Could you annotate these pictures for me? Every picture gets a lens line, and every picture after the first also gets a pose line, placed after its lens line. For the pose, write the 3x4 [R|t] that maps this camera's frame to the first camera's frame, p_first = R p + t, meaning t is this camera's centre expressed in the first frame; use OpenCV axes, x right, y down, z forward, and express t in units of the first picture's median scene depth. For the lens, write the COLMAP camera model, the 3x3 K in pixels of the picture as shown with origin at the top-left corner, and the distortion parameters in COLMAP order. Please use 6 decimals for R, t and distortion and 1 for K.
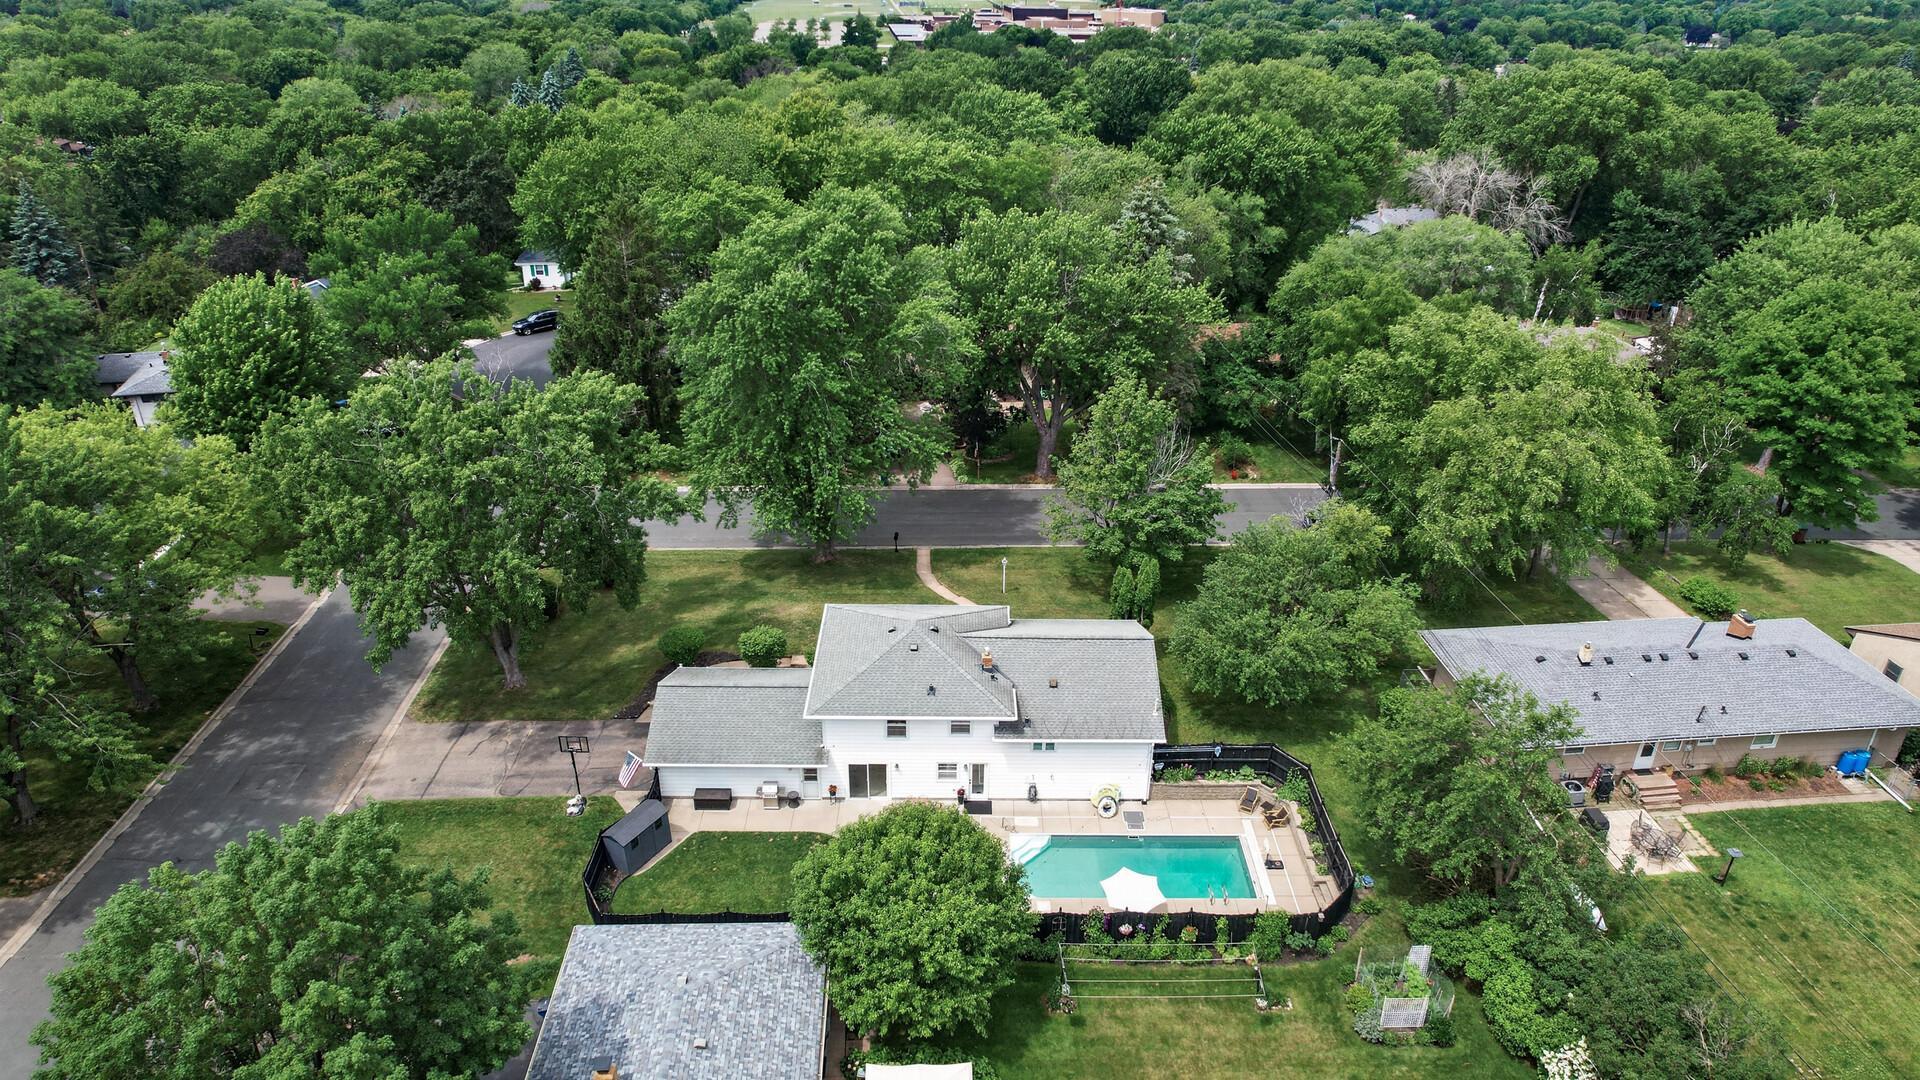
lens RADIAL K [[1251.7, 0, 960.0], [0, 1251.7, 540.0], [0, 0, 1]] dist [-0.007778, -0.001184]
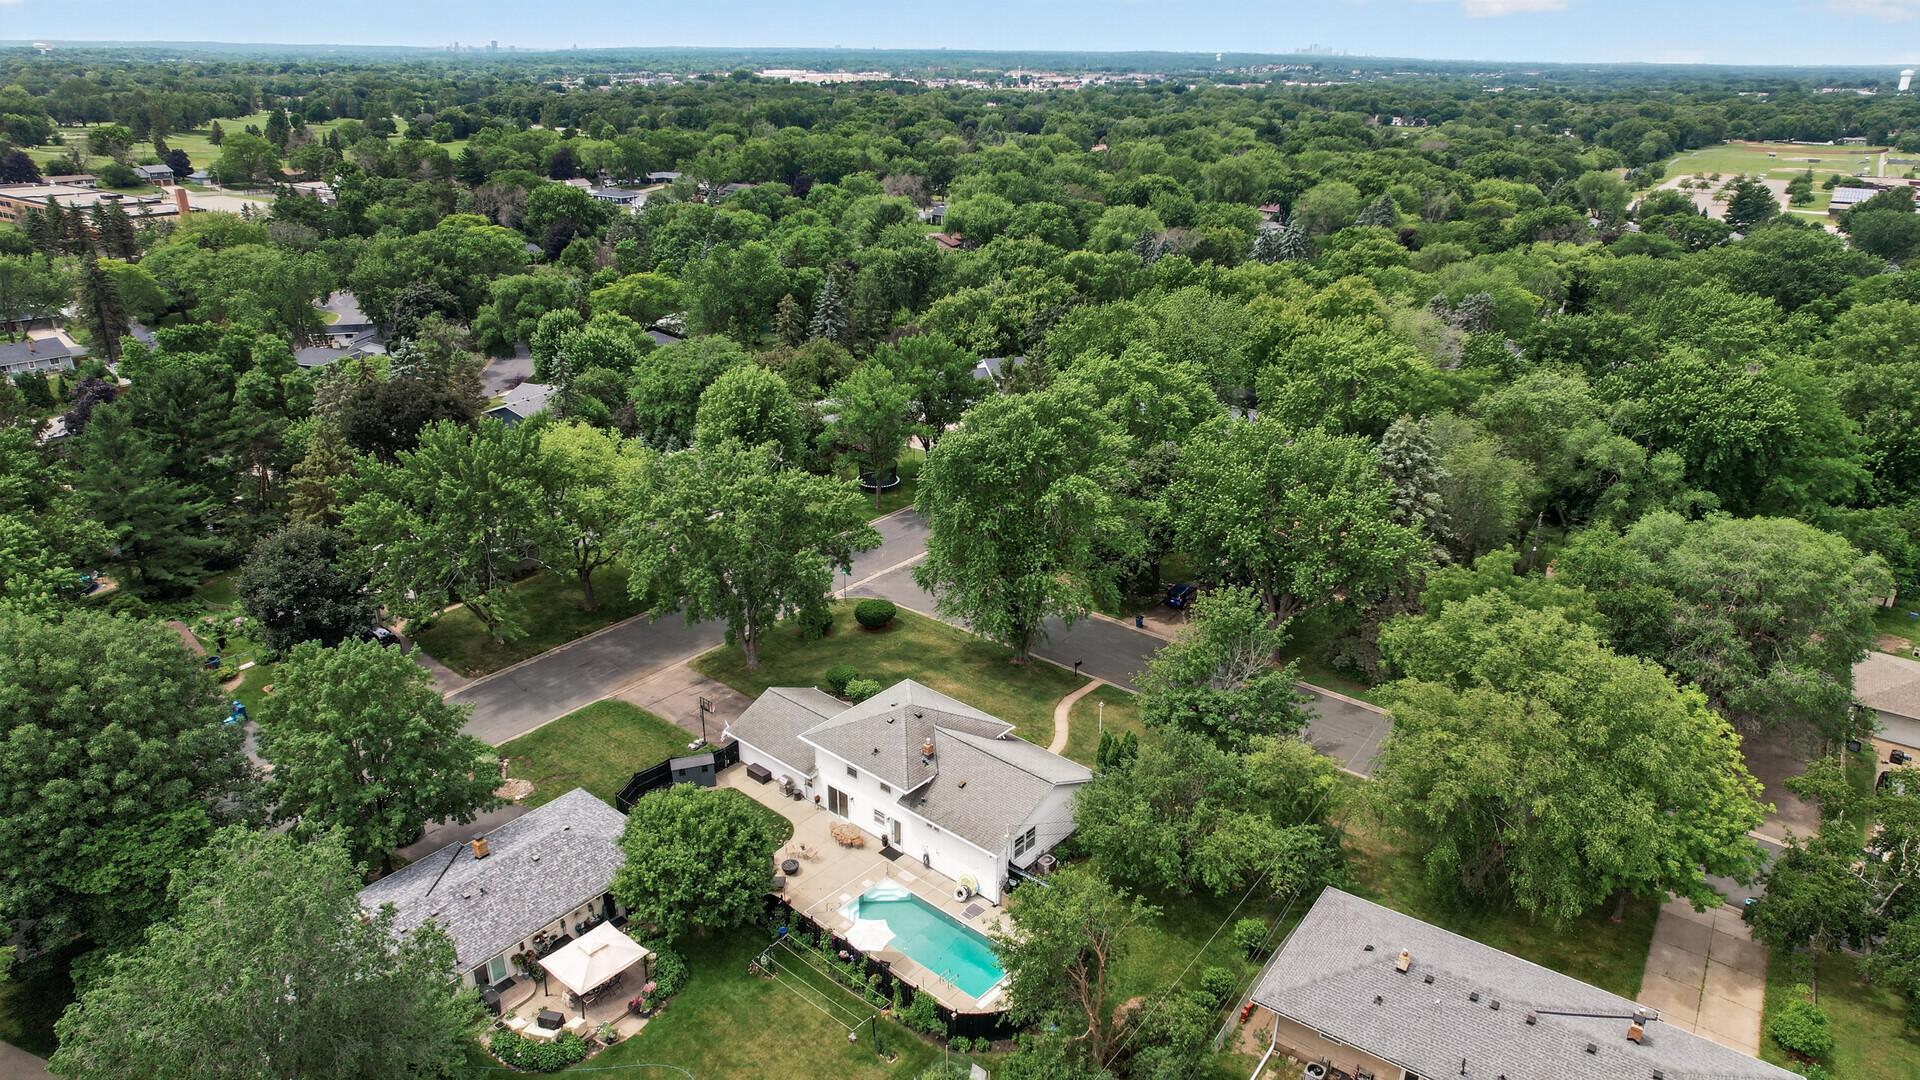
lens RADIAL K [[1251.7, 0, 960.0], [0, 1251.7, 540.0], [0, 0, 1]] dist [-0.007778, -0.001184]
pose [[0.746680, 0.245776, -0.618113, 0.801053], [-0.294601, 0.955319, 0.023979, -0.153821], [0.596388, 0.164192, 0.785724, -0.042516]]
